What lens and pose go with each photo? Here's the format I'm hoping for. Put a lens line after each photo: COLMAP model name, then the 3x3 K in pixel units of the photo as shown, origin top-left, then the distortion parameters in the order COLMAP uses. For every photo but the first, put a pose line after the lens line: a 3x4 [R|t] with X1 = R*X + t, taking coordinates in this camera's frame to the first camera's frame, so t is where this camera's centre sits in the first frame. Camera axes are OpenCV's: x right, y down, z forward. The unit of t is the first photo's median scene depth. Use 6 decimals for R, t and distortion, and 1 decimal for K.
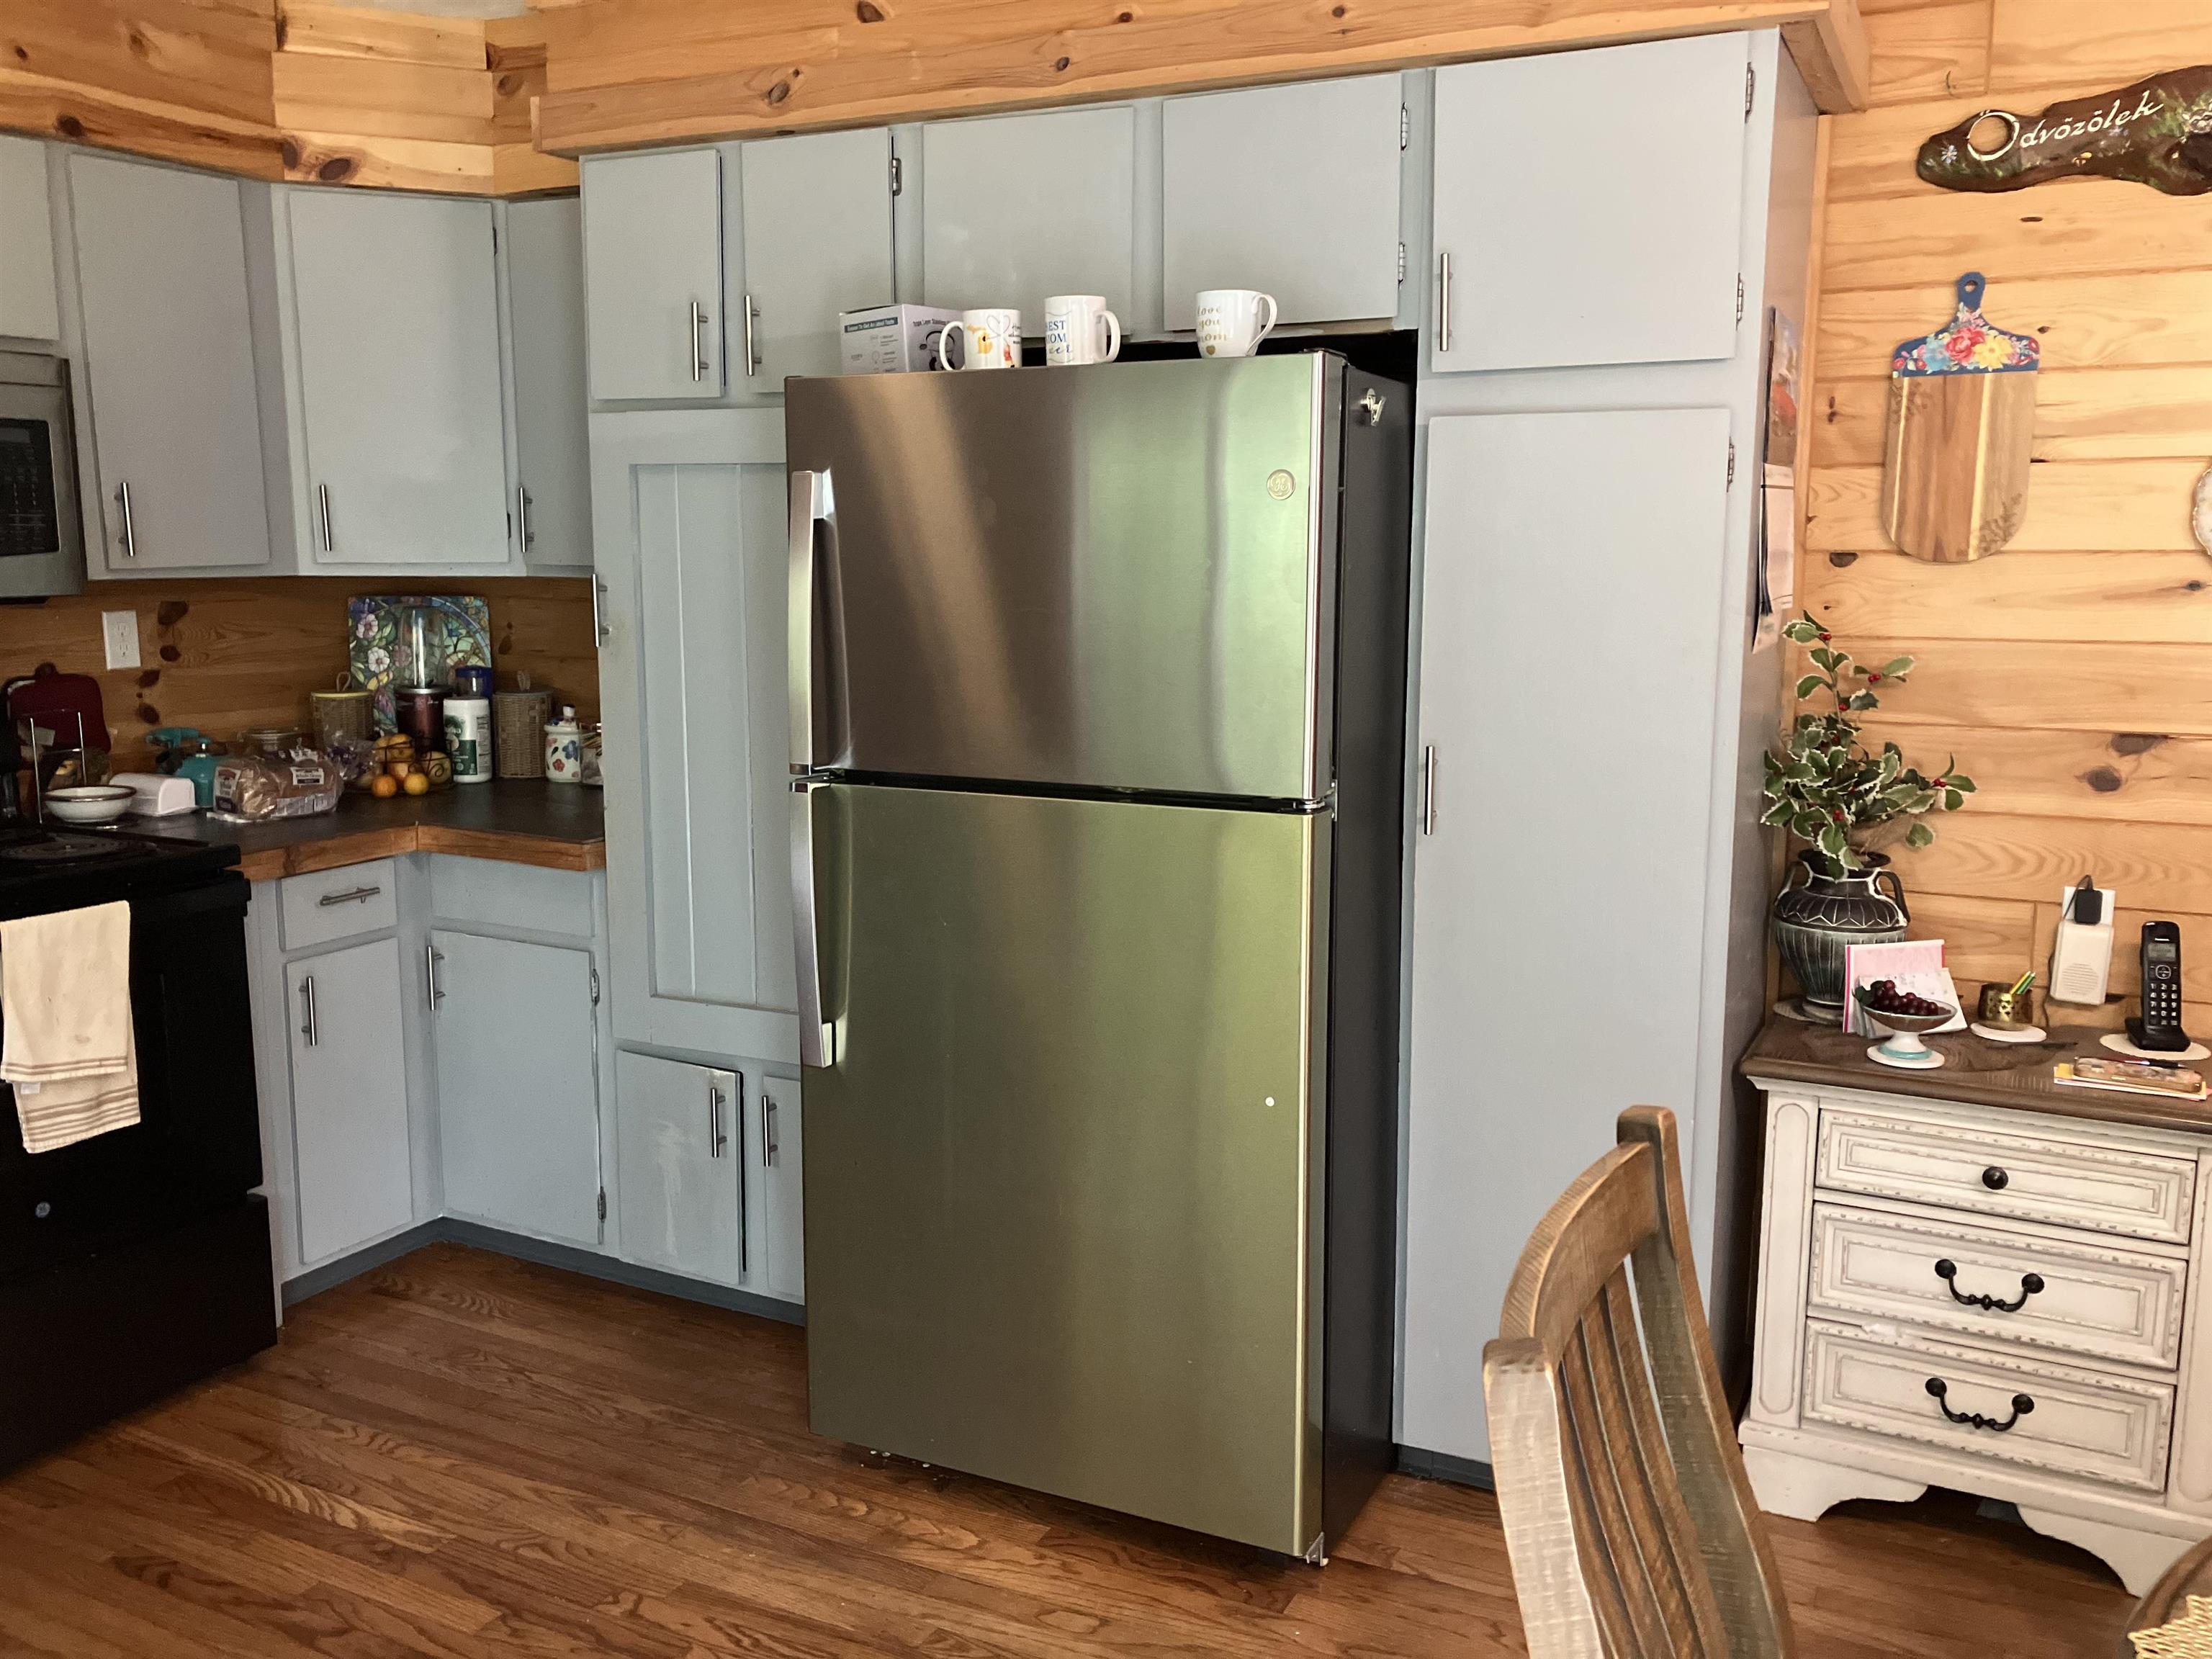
lens RADIAL K [[1820.4, 0, 1106.0], [0, 1820.4, 829.5], [0, 0, 1]] dist [0.023470, -0.010268]
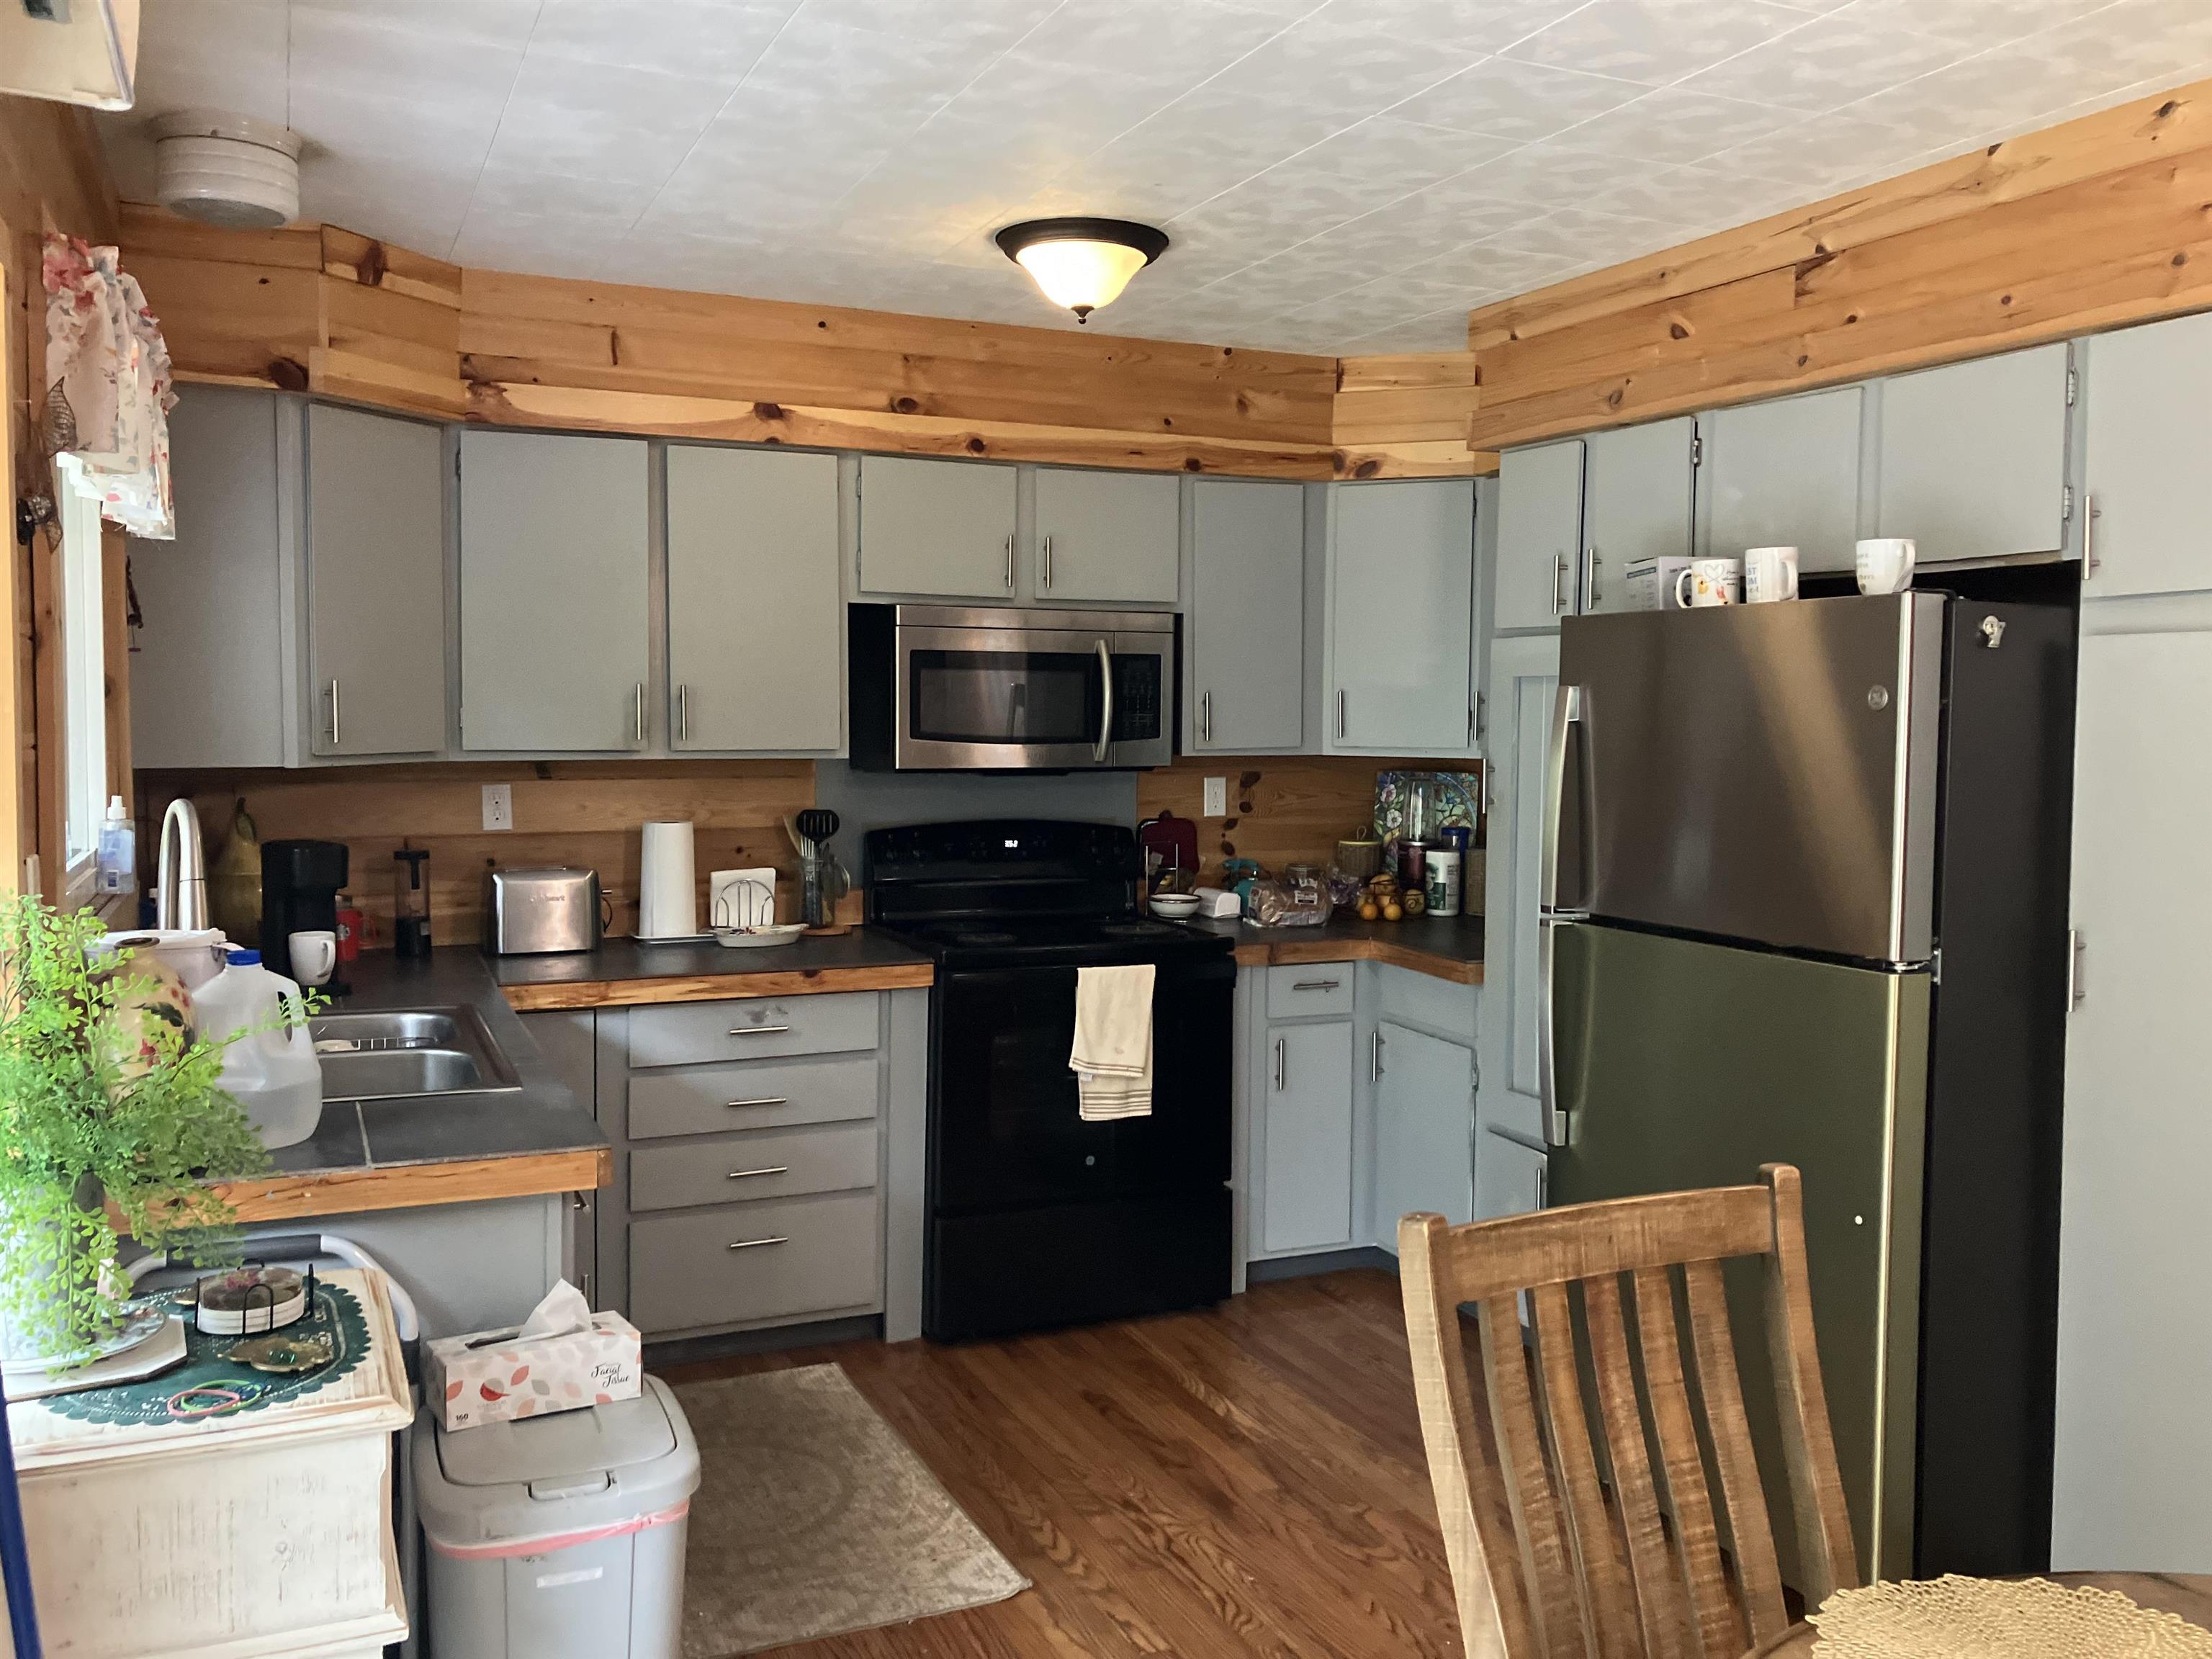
lens RADIAL K [[1829.2, 0, 1103.4], [0, 1829.2, 806.3], [0, 0, 1]] dist [0.161382, -0.323685]
pose [[0.773571, 0.038828, -0.632519, 0.340451], [-0.107512, 0.991693, -0.070610, 0.017698], [0.624523, 0.122625, 0.771320, -0.190604]]
